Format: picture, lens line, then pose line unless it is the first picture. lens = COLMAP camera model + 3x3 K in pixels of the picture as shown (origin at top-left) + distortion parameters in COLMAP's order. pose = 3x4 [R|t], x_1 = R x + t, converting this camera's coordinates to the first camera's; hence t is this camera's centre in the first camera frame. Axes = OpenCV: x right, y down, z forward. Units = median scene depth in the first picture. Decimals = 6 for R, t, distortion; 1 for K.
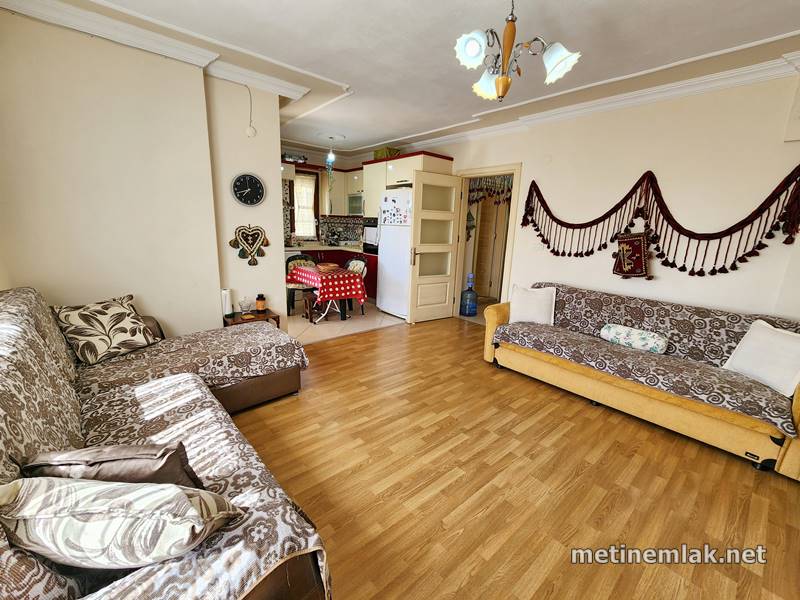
lens RADIAL K [[331.6, 0, 401.3], [0, 331.6, 298.0], [0, 0, 1]] dist [0.001569, -0.000030]
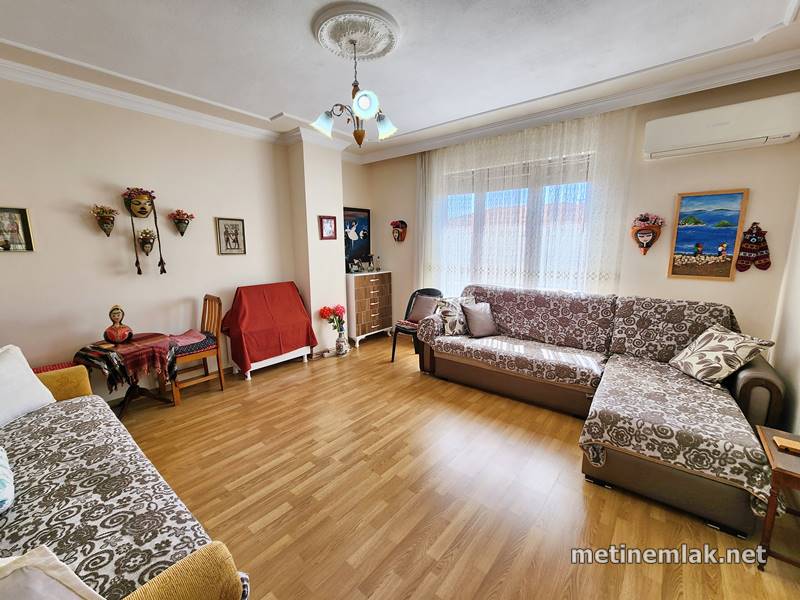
lens RADIAL K [[330.4, 0, 400.0], [0, 330.4, 300.0], [0, 0, 1]] dist [0.000294, -0.000250]
pose [[-0.986423, -0.006006, -0.164117, 0.177912], [-0.067141, 0.926747, 0.369637, -0.266093], [0.149876, 0.375637, -0.914568, 1.205208]]
